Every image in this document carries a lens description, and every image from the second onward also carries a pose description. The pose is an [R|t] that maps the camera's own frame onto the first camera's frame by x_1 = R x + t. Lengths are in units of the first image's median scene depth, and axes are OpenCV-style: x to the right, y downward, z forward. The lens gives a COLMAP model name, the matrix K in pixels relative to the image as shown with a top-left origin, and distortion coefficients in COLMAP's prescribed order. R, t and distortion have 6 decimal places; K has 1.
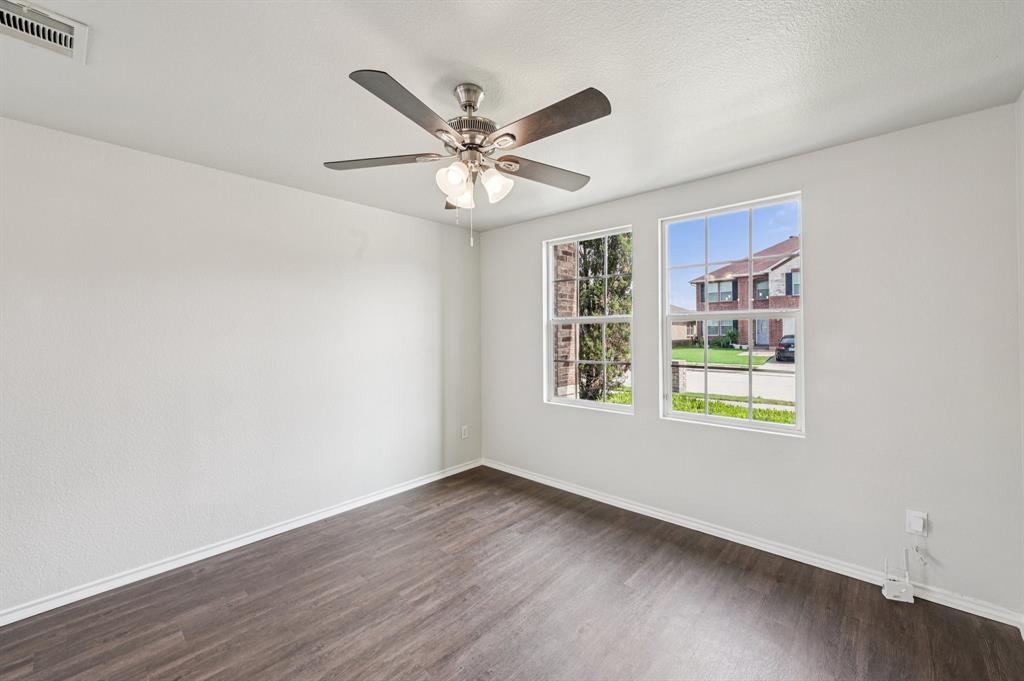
lens RADIAL K [[412.2, 0, 514.3], [0, 412.2, 328.7], [0, 0, 1]] dist [-0.000478, -0.000074]
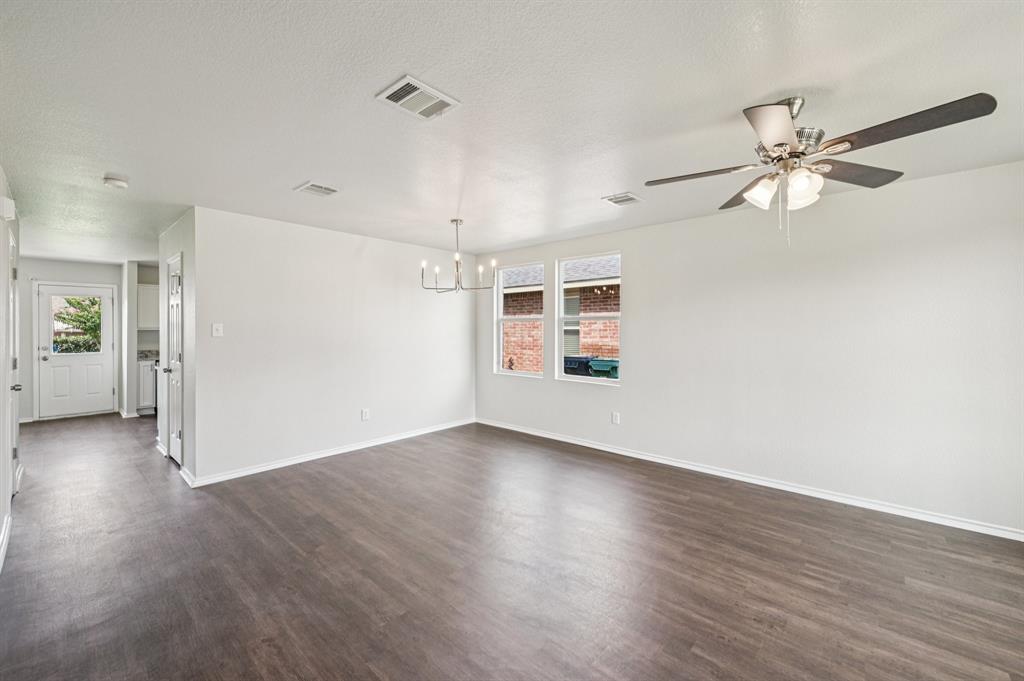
lens RADIAL K [[412.2, 0, 514.3], [0, 412.2, 328.7], [0, 0, 1]] dist [-0.000478, -0.000074]
pose [[0.005147, 0.008123, -0.999954, 0.780044], [0.010316, 0.999913, 0.008176, 0.000877], [0.999934, -0.010358, 0.005063, 0.217455]]
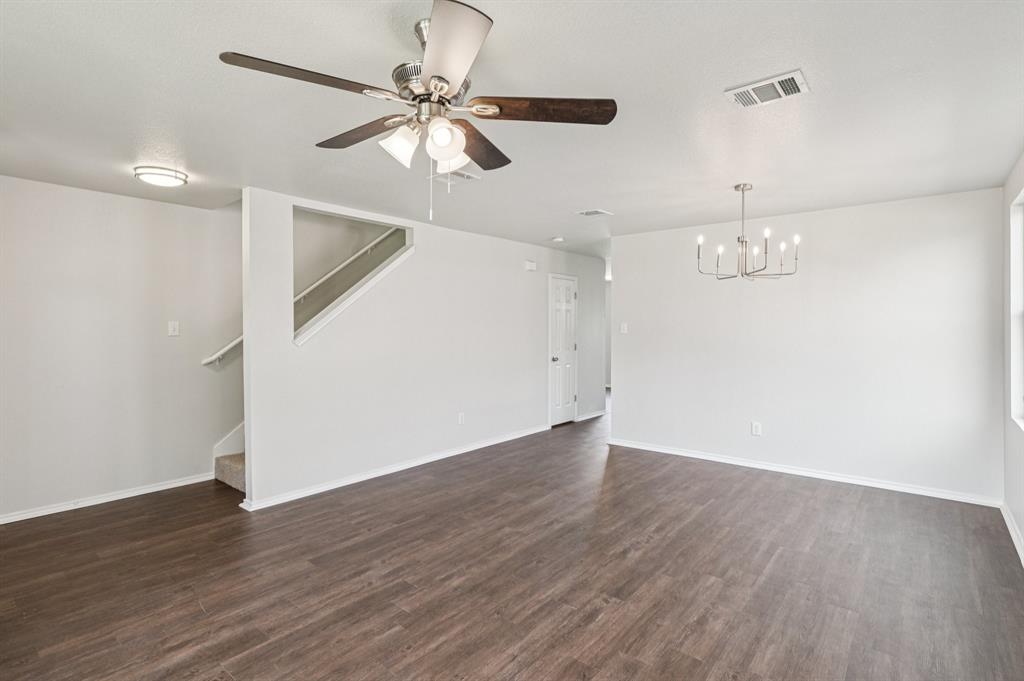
lens RADIAL K [[506.1, 0, 514.9], [0, 506.1, 328.2], [0, 0, 1]] dist [0.012494, -0.000274]
pose [[-0.998717, 0.008234, -0.049959, -0.215764], [0.008547, 0.999945, -0.006063, 0.019274], [0.049906, -0.006483, -0.998733, 1.653351]]
